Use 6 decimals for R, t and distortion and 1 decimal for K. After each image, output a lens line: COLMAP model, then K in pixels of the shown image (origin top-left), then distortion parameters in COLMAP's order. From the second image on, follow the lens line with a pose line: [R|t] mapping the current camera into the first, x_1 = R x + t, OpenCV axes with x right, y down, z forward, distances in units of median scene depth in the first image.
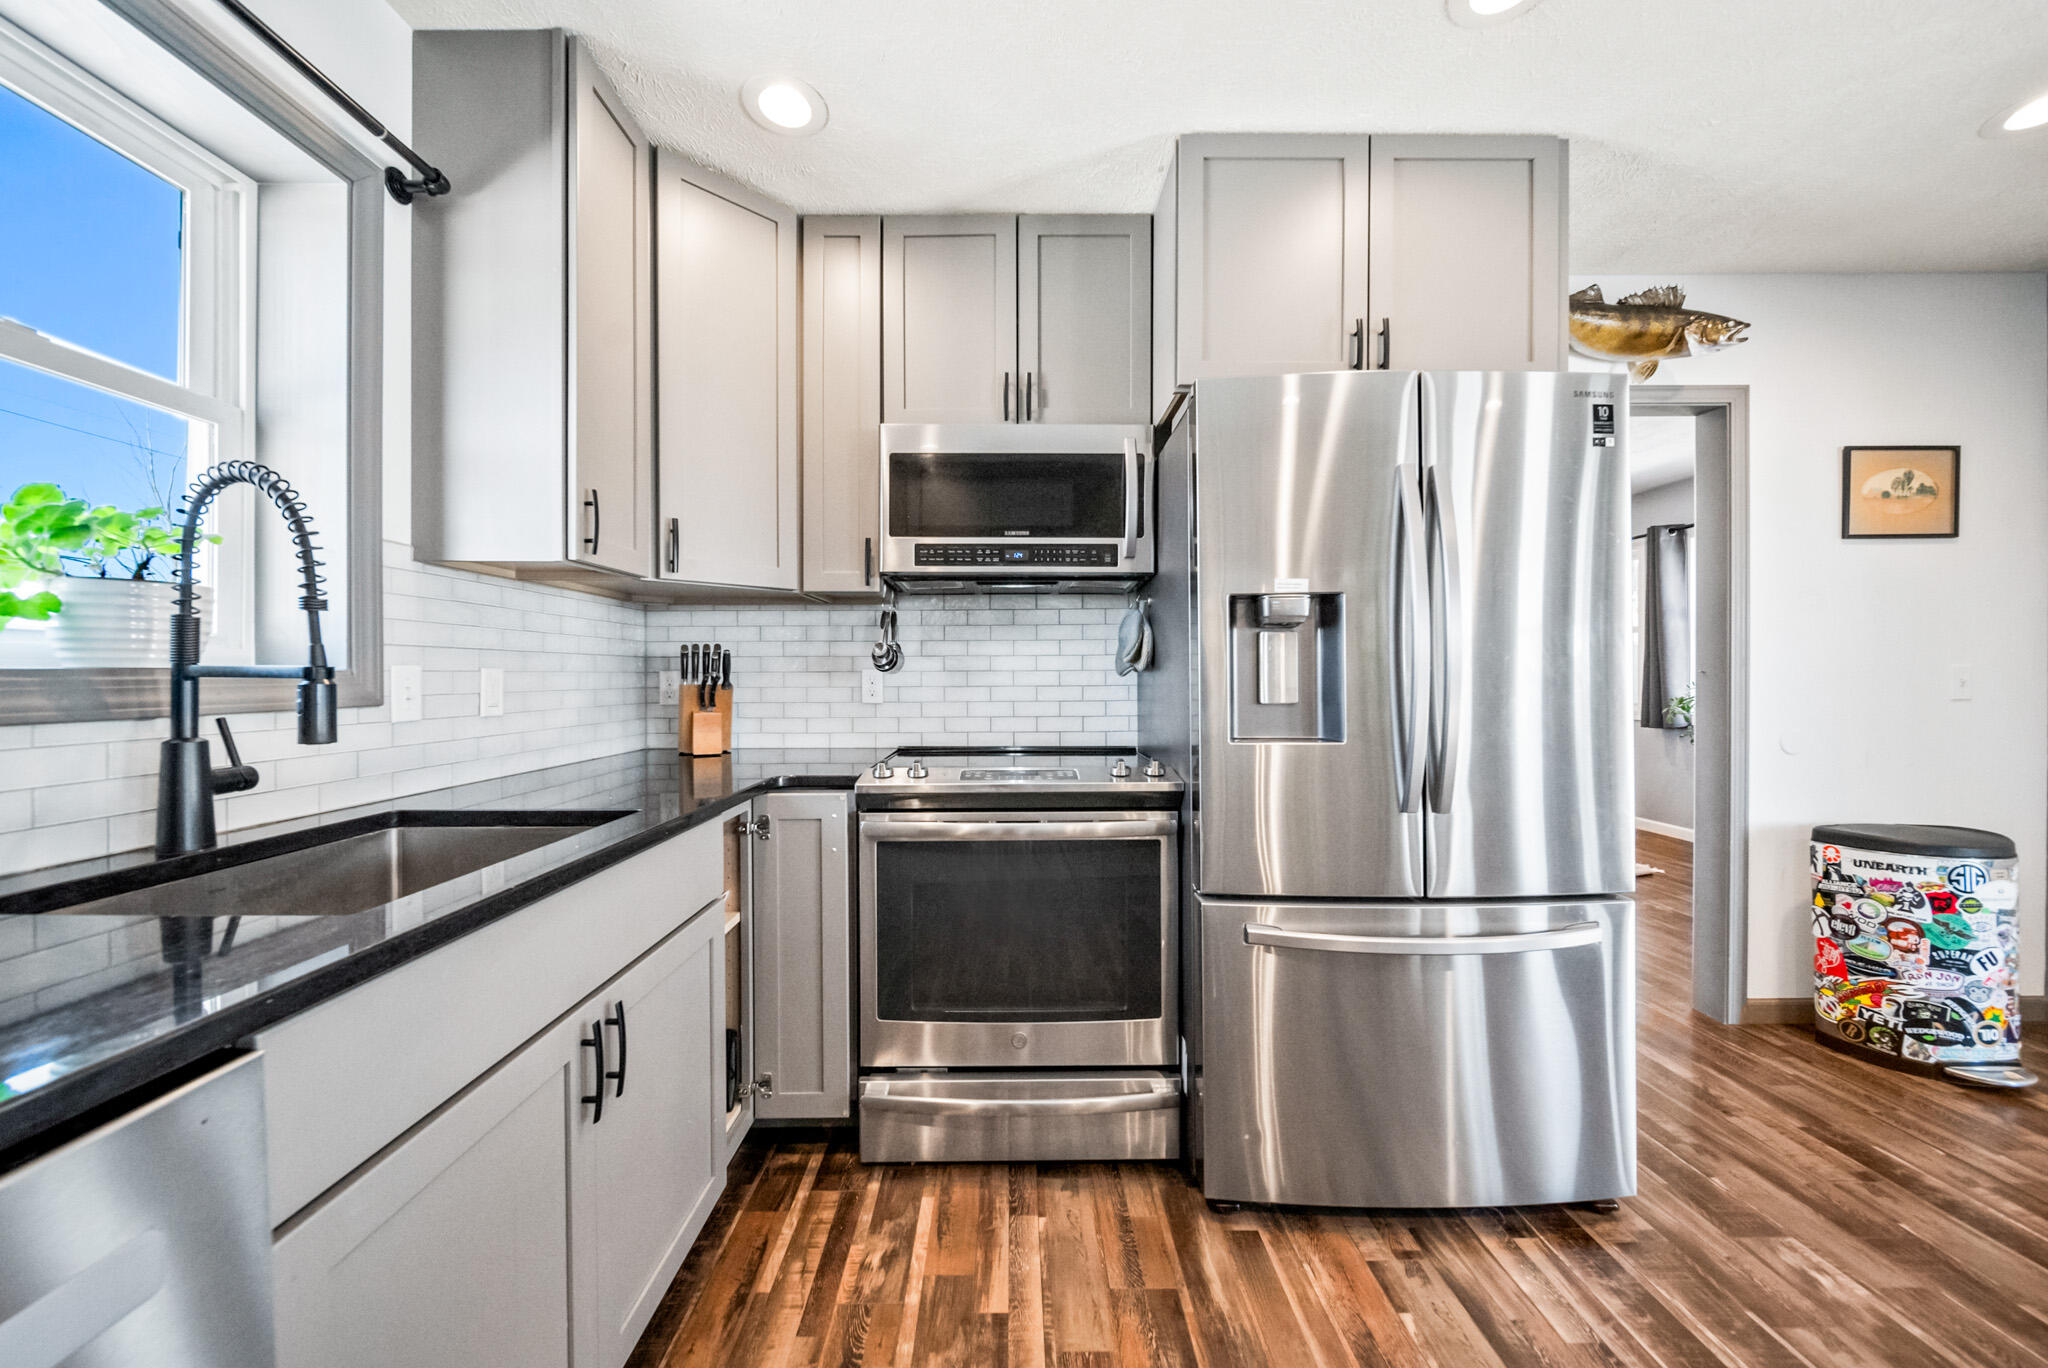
lens RADIAL K [[730.7, 0, 1015.8], [0, 730.7, 675.1], [0, 0, 1]] dist [-0.000101, -0.000264]
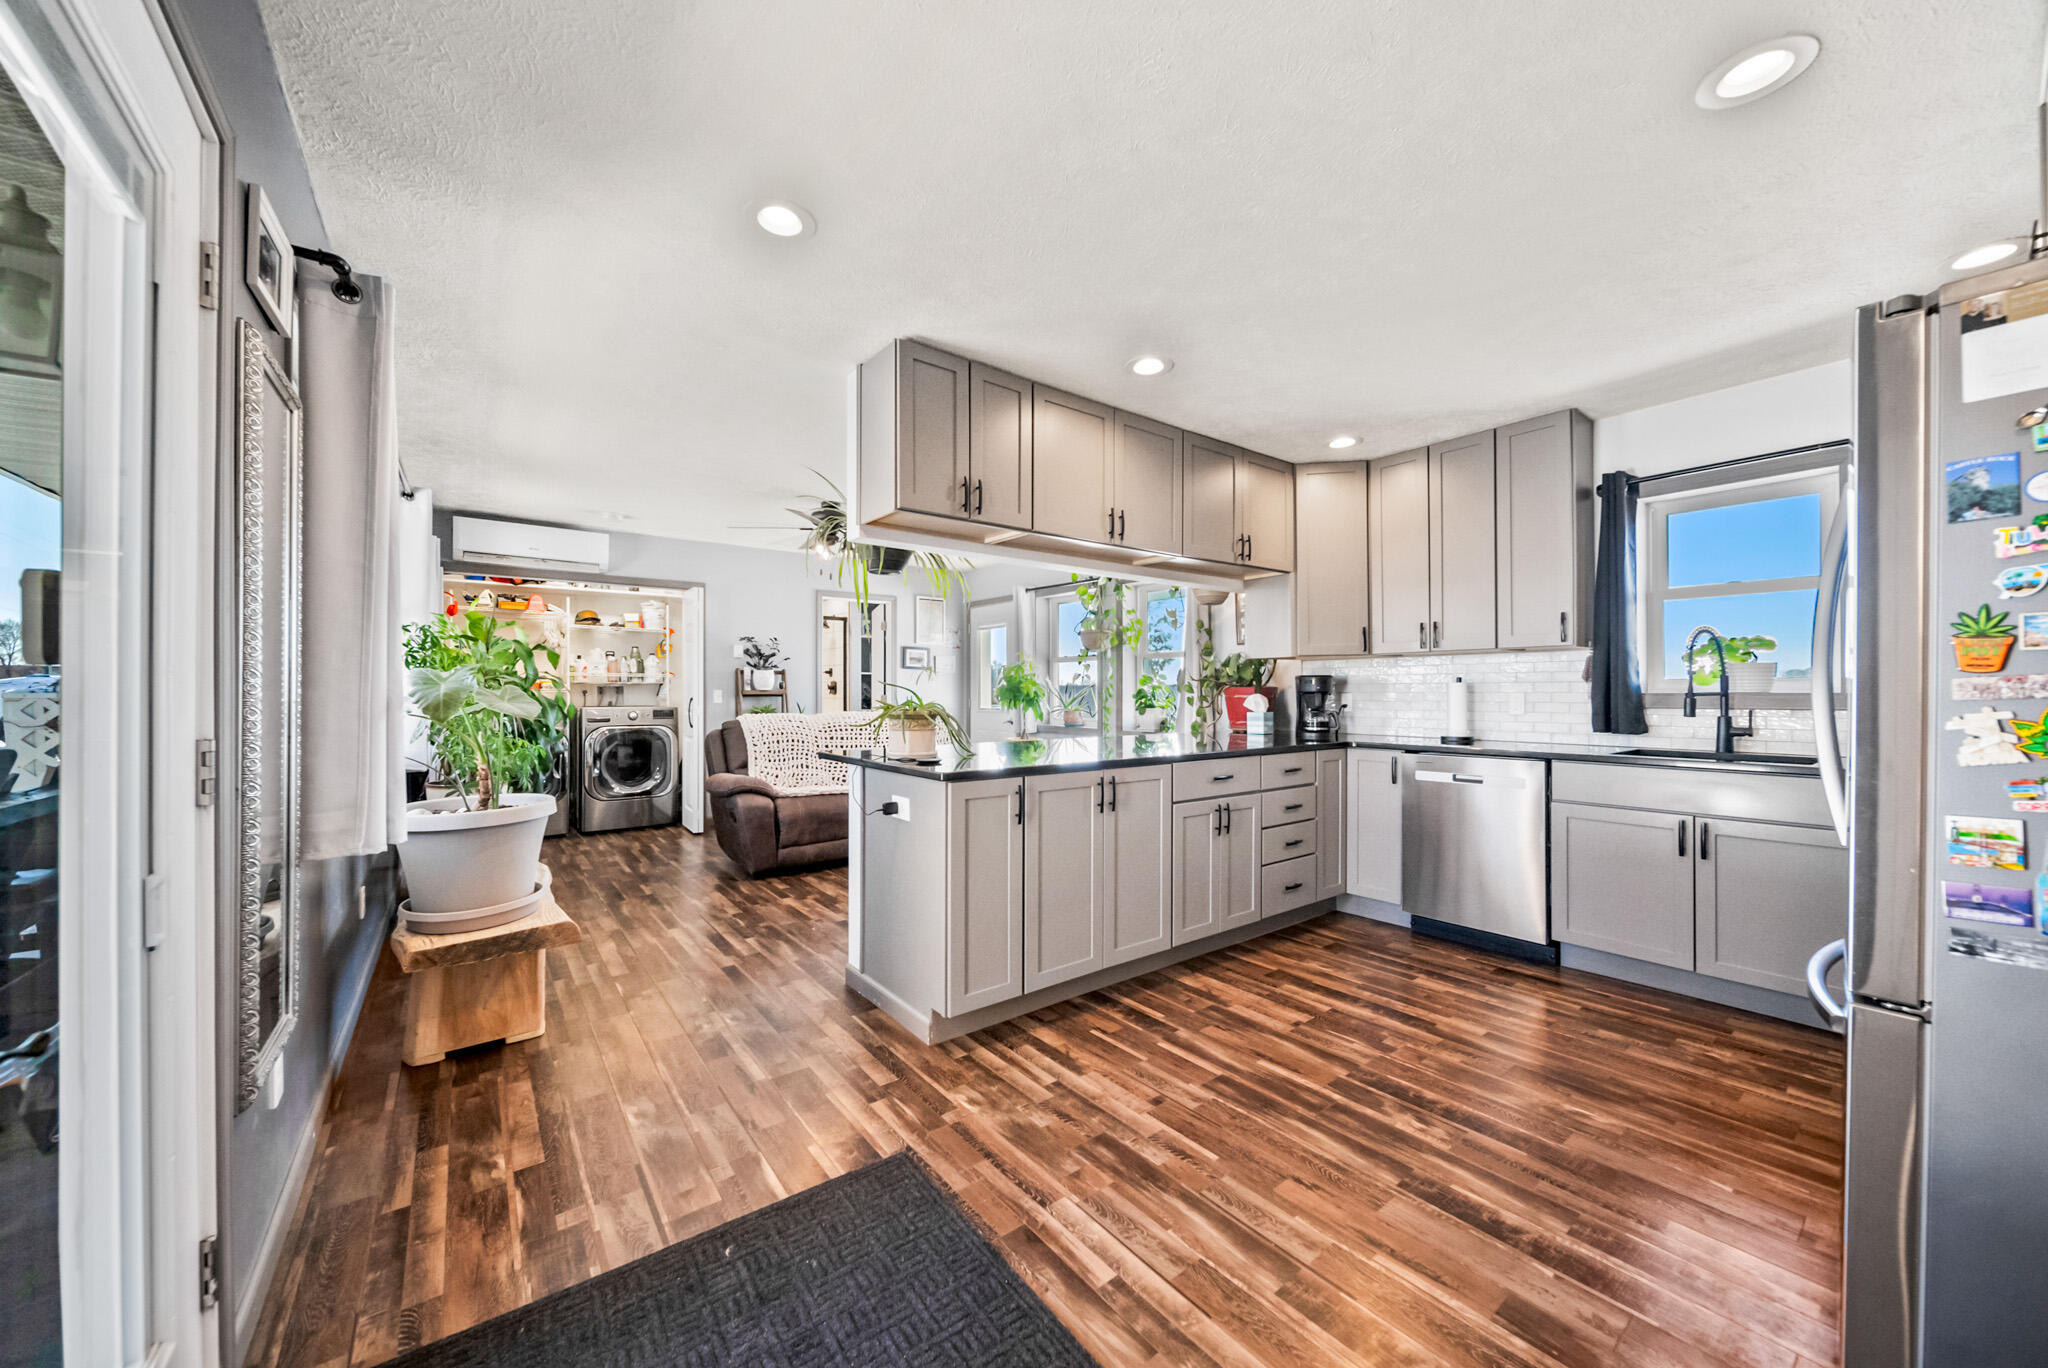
lens RADIAL K [[732.5, 0, 1024.0], [0, 732.5, 684.0], [0, 0, 1]] dist [-0.000127, -0.000115]
pose [[-0.796241, -0.002037, -0.604976, 1.502054], [0.003507, 0.999962, -0.007983, -0.016098], [0.604969, -0.008478, -0.796204, 0.825363]]
